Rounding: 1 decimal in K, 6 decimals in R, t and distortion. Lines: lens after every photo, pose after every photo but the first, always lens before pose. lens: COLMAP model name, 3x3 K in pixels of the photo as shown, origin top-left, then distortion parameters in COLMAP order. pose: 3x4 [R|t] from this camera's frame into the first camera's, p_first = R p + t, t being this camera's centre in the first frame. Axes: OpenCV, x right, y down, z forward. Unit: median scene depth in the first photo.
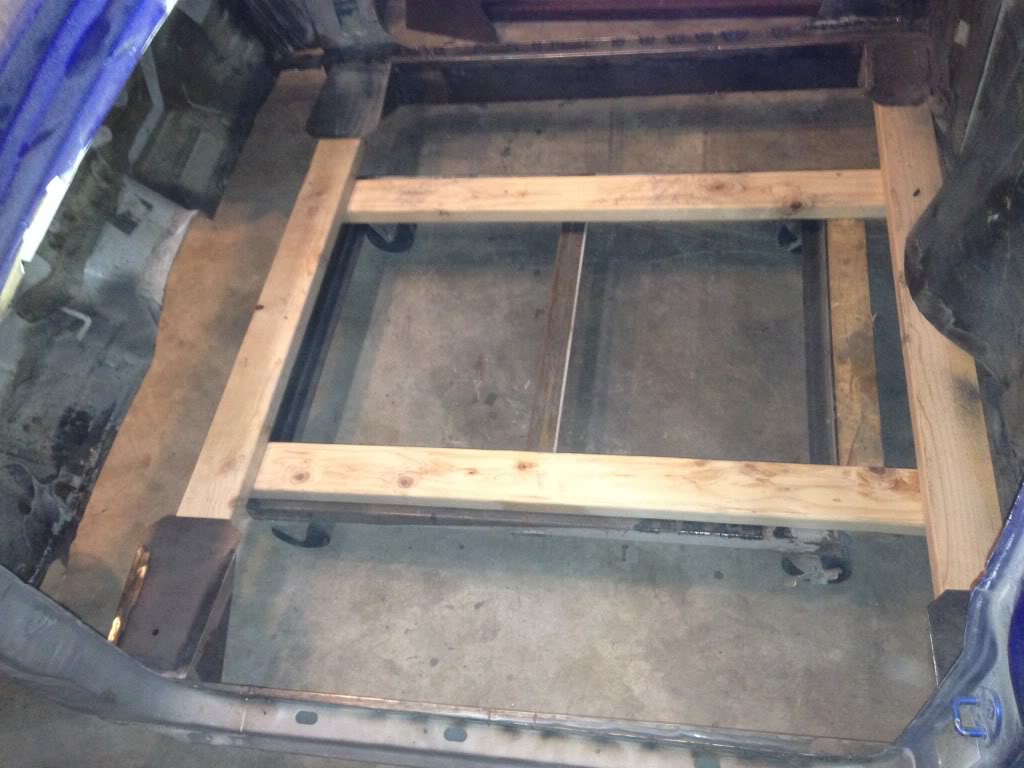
lens RADIAL K [[980.3, 0, 512.2], [0, 980.3, 383.5], [0, 0, 1]] dist [0.044391, -0.001095]
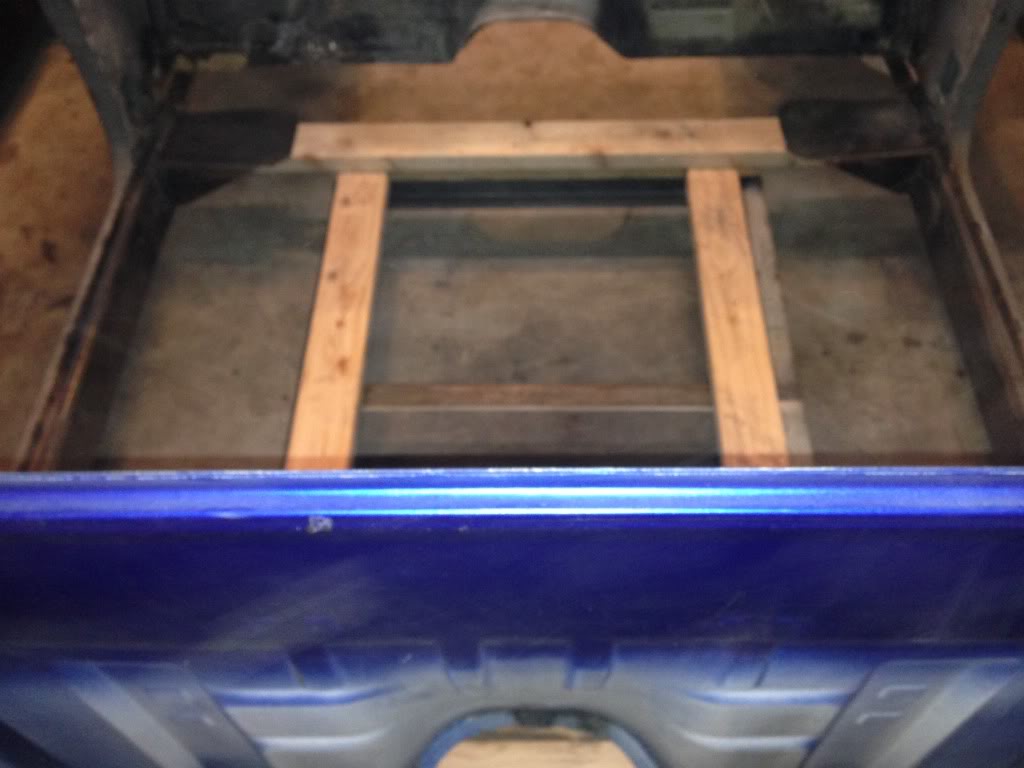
lens RADIAL K [[980.3, 0, 512.1], [0, 980.3, 383.9], [0, 0, 1]] dist [0.044391, -0.001095]
pose [[0.125498, 0.876177, -0.465365, 0.451155], [-0.792989, 0.370467, 0.483655, -0.461034], [0.596170, 0.308332, 0.741292, 0.331523]]
